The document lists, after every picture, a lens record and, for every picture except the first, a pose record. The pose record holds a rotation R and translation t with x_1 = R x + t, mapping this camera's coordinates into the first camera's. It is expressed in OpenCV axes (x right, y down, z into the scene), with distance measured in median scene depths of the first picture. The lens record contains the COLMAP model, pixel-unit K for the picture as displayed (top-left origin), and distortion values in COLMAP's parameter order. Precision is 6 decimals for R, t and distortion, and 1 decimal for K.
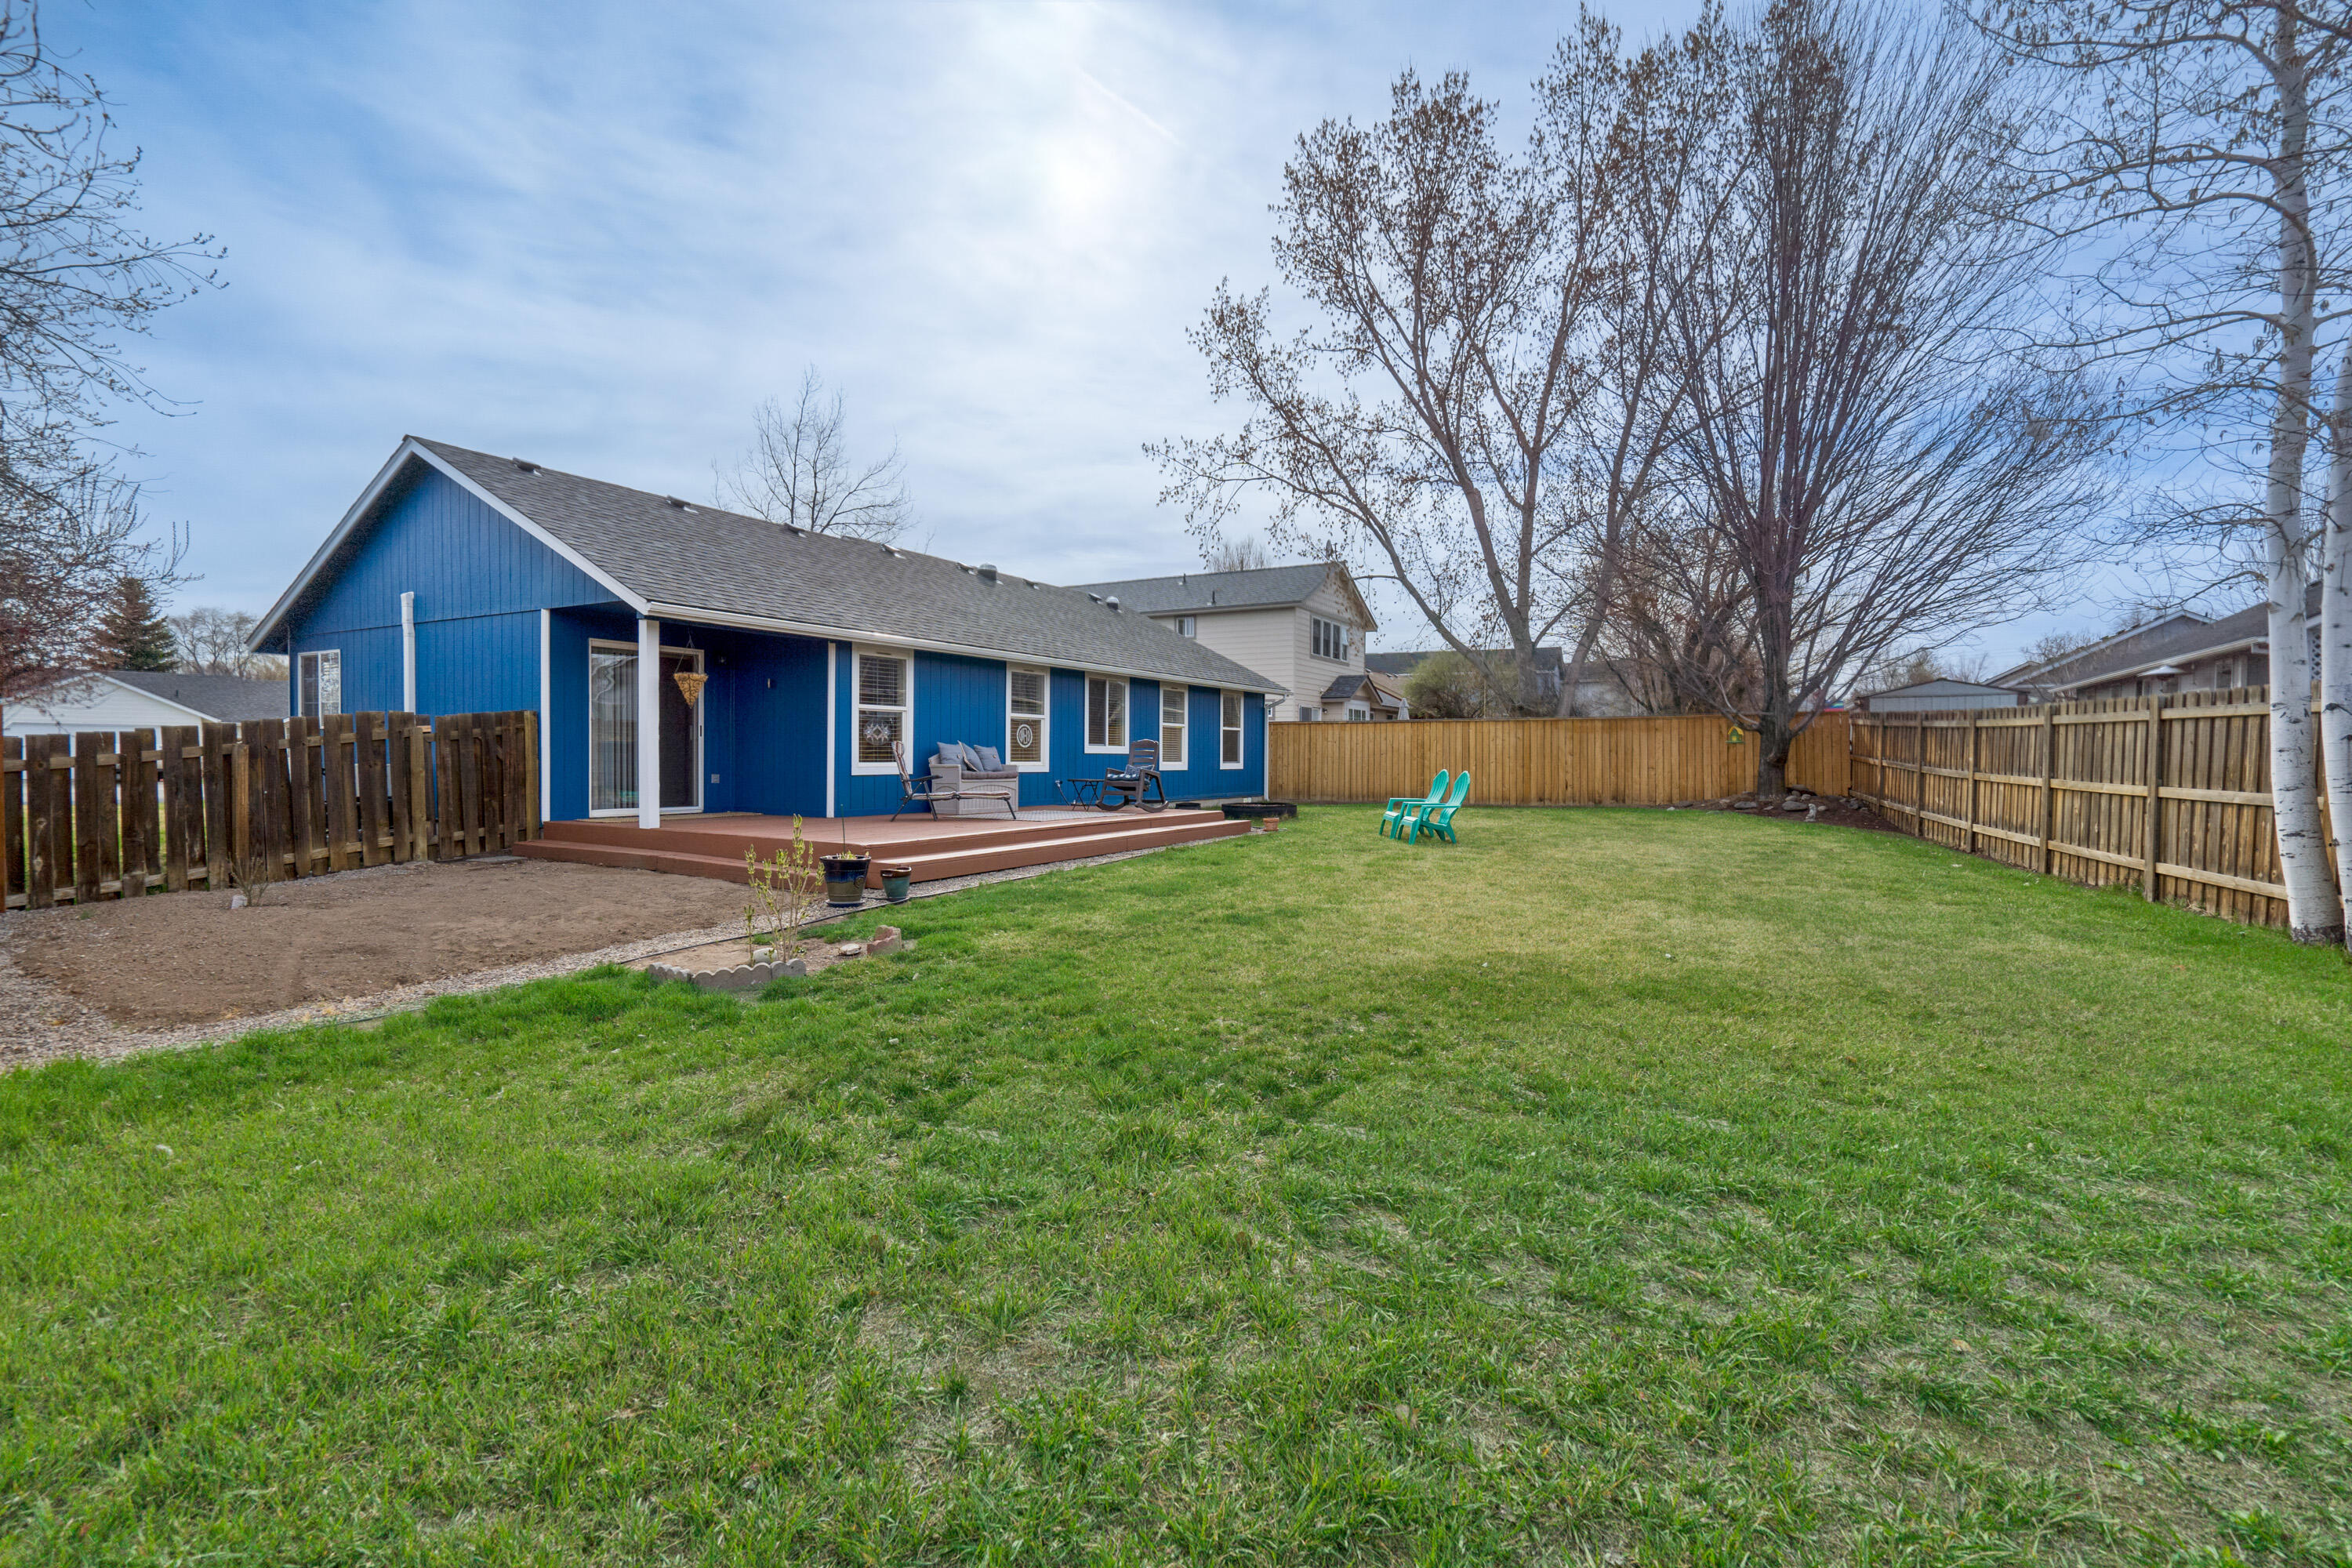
lens RADIAL K [[1086.9, 0, 1176.0], [0, 1086.9, 784.0], [0, 0, 1]] dist [-0.000043, -0.000055]
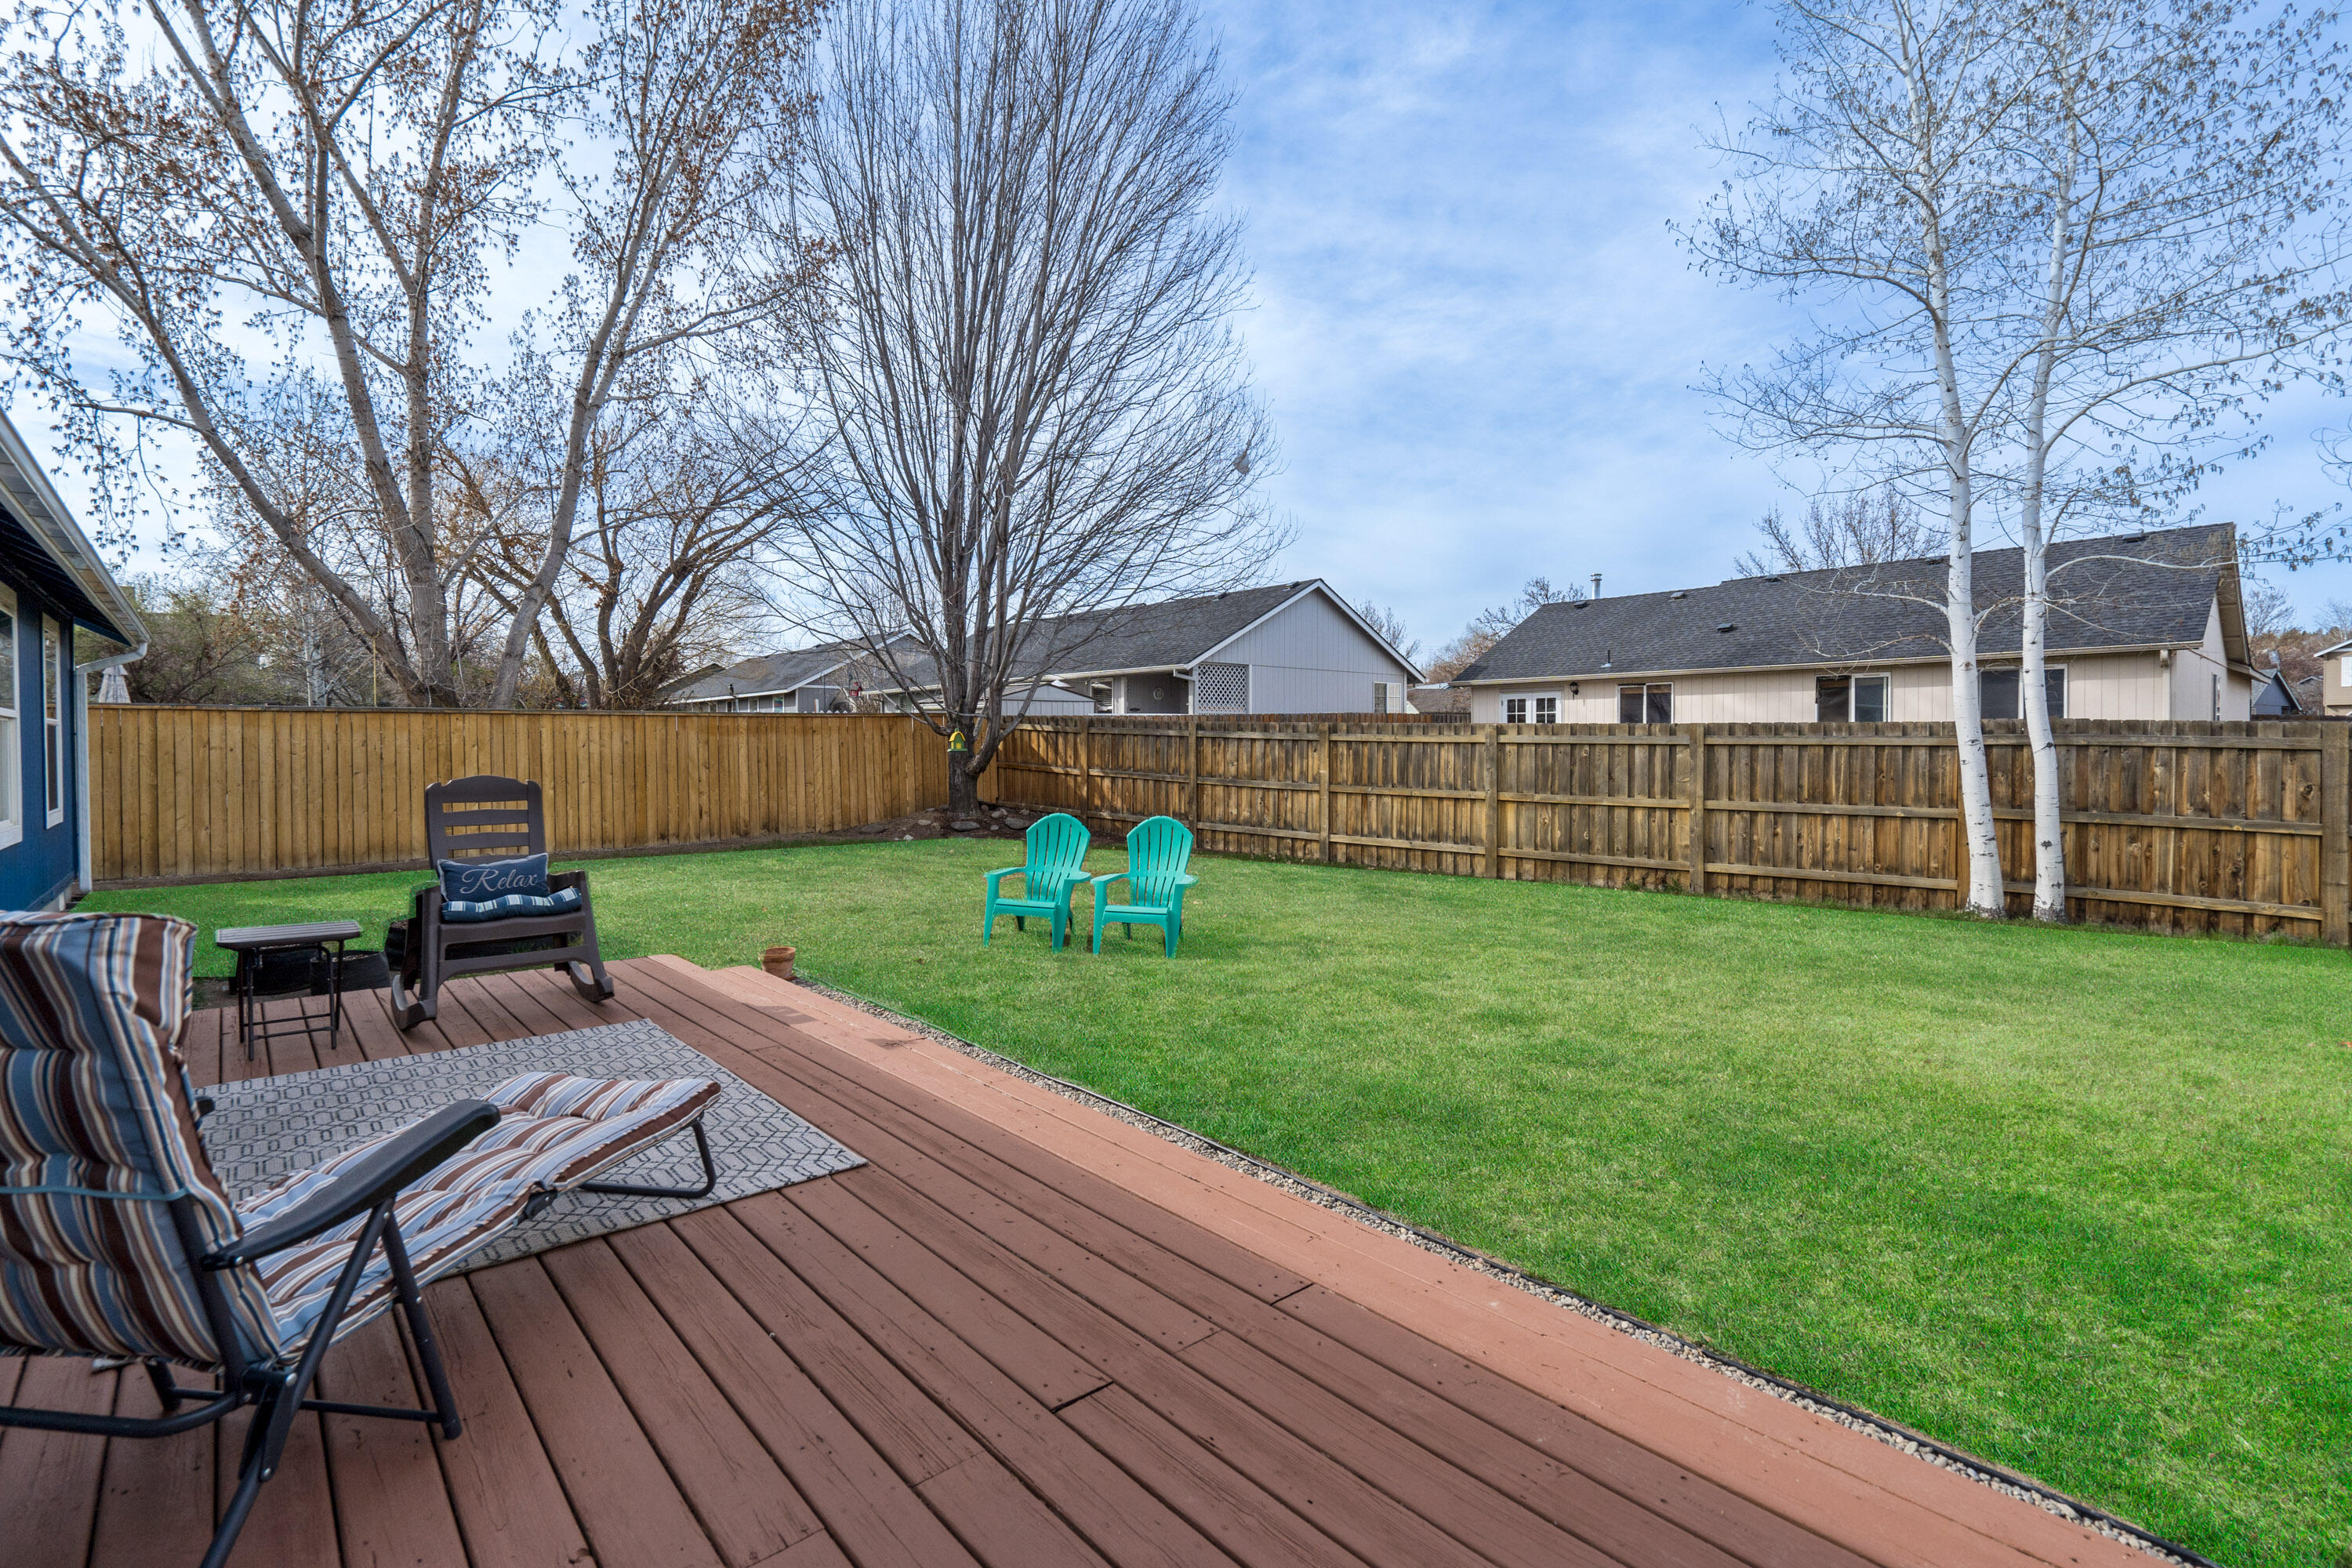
lens RADIAL K [[1086.9, 0, 1176.0], [0, 1086.9, 784.0], [0, 0, 1]] dist [-0.000043, -0.000055]
pose [[0.345684, -0.035713, 0.937671, -0.209518], [0.028198, 0.999220, 0.027661, -0.032041], [-0.937927, 0.016879, 0.346421, 0.568692]]
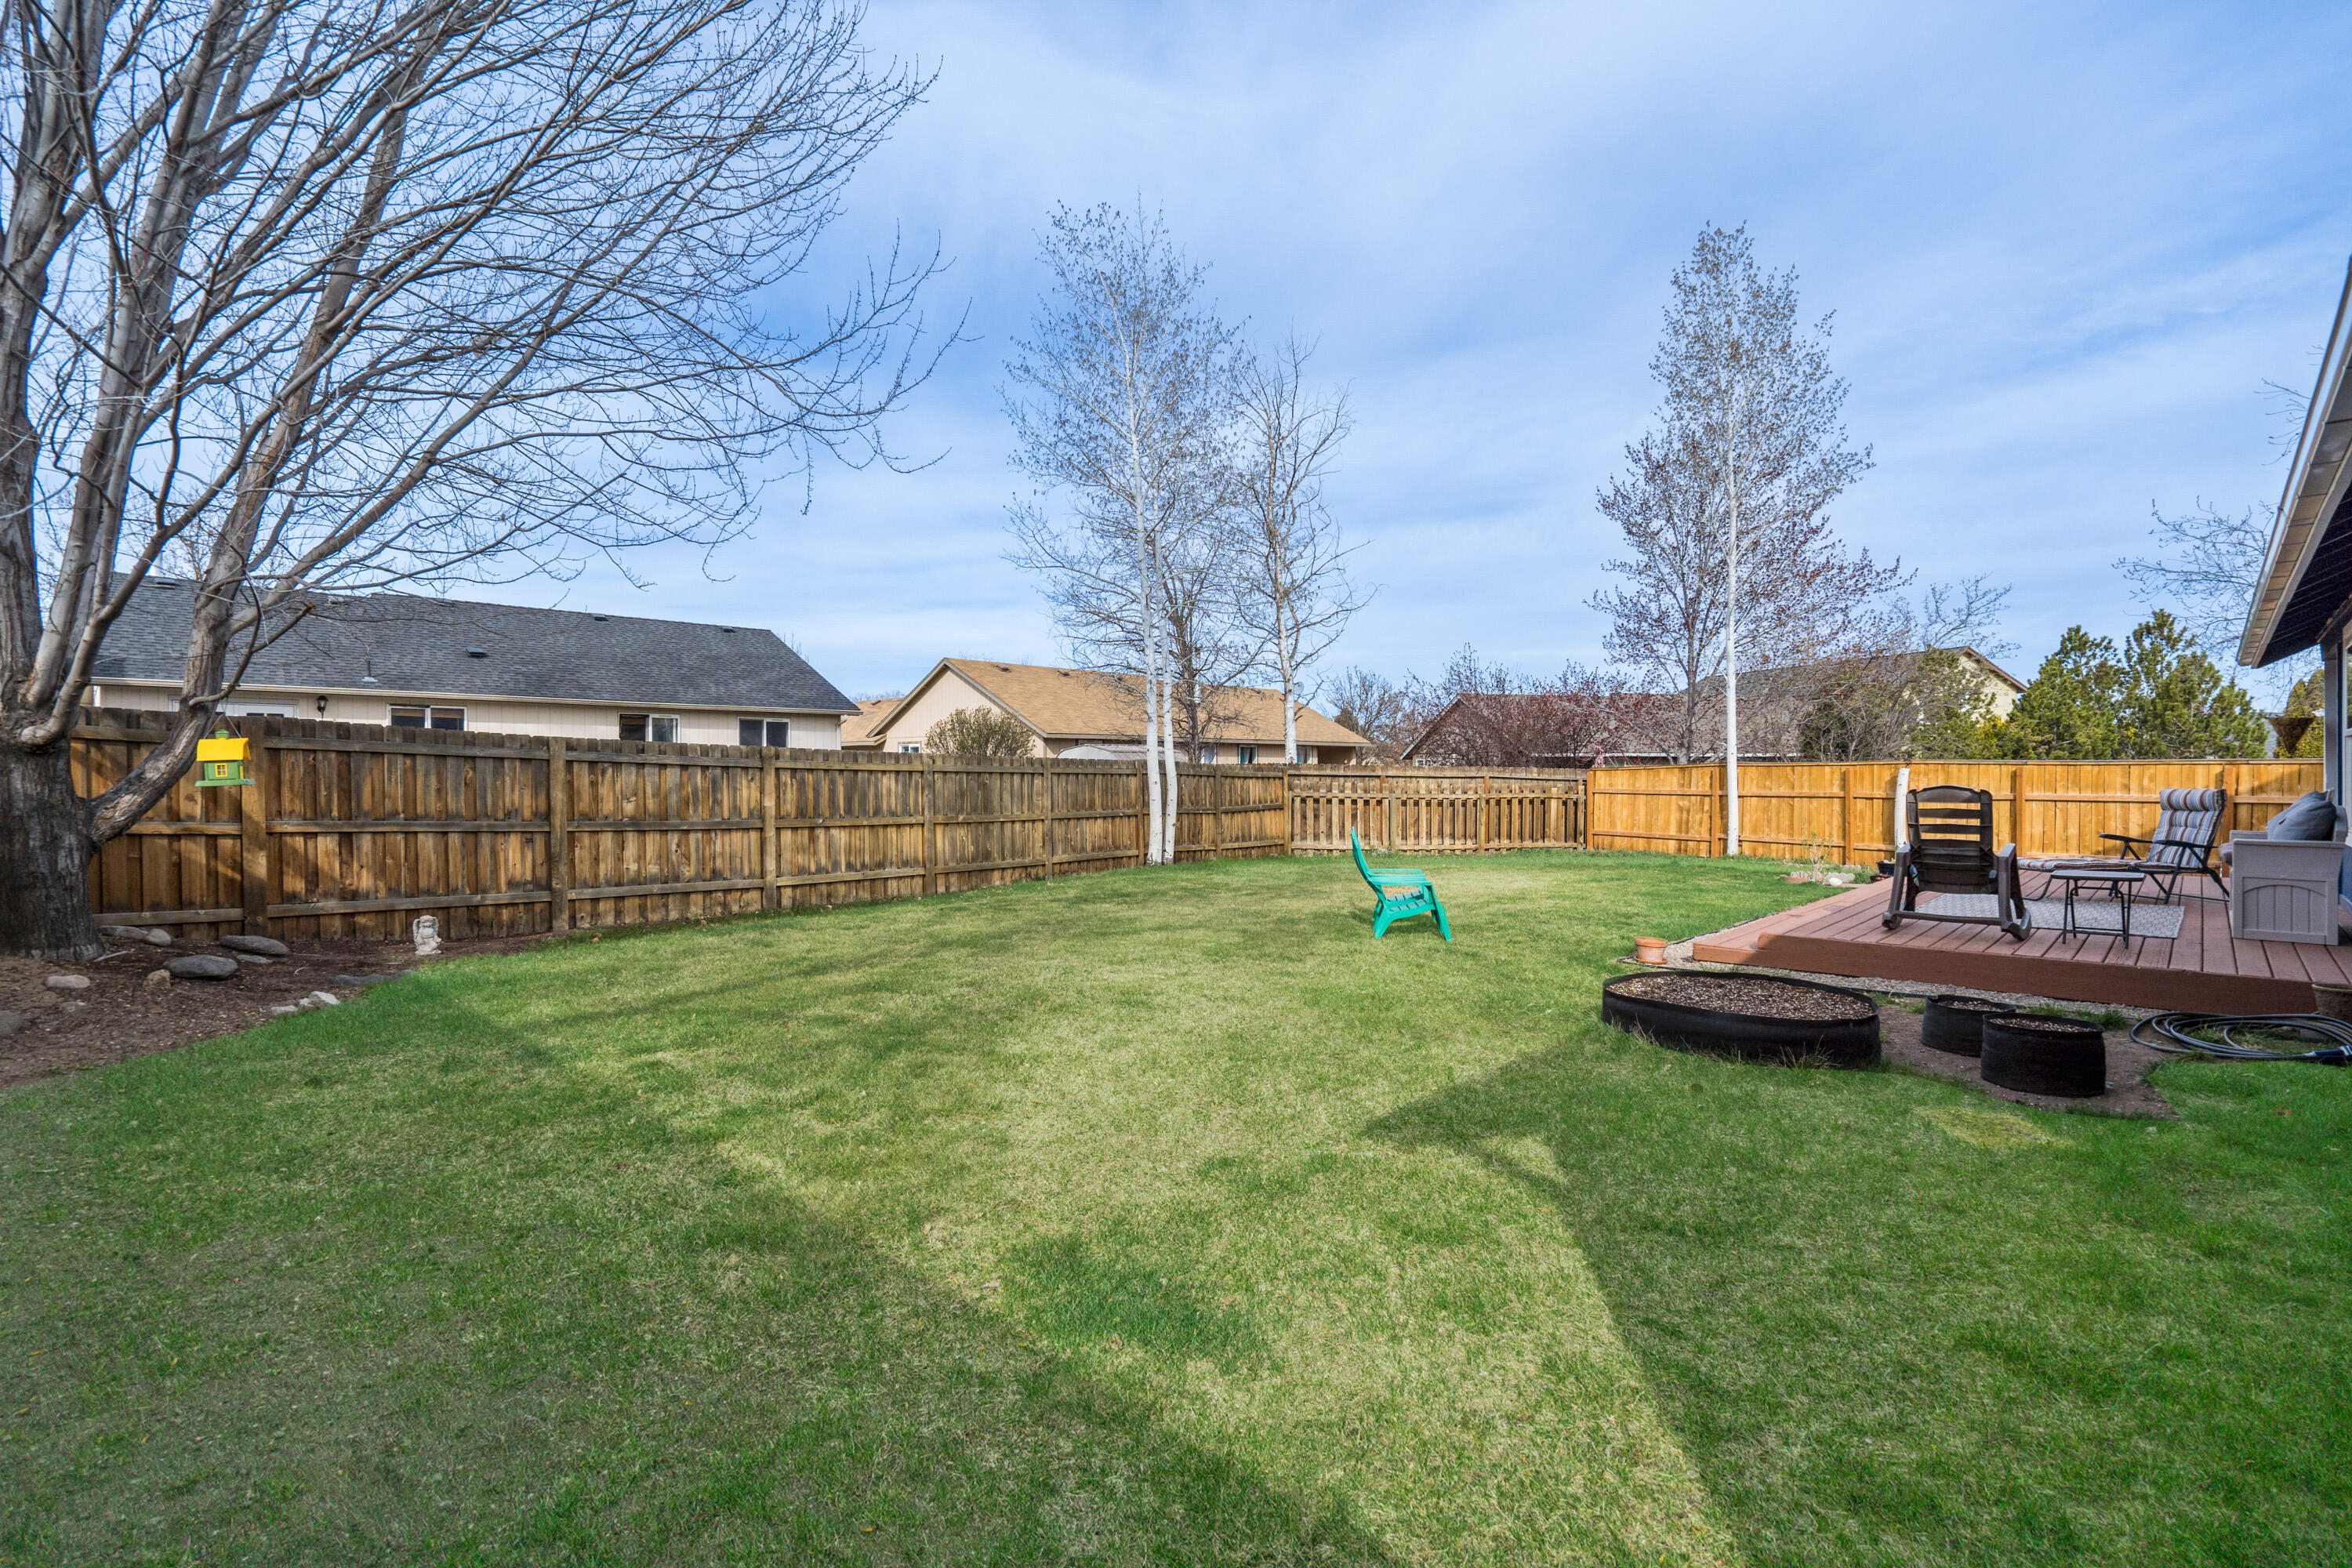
lens RADIAL K [[1086.9, 0, 1176.0], [0, 1086.9, 784.0], [0, 0, 1]] dist [-0.000043, -0.000055]
pose [[-0.967714, -0.013982, 0.251661, 0.146757], [-0.002903, 0.999012, 0.044339, -0.057911], [-0.252032, 0.042177, -0.966799, 1.295306]]
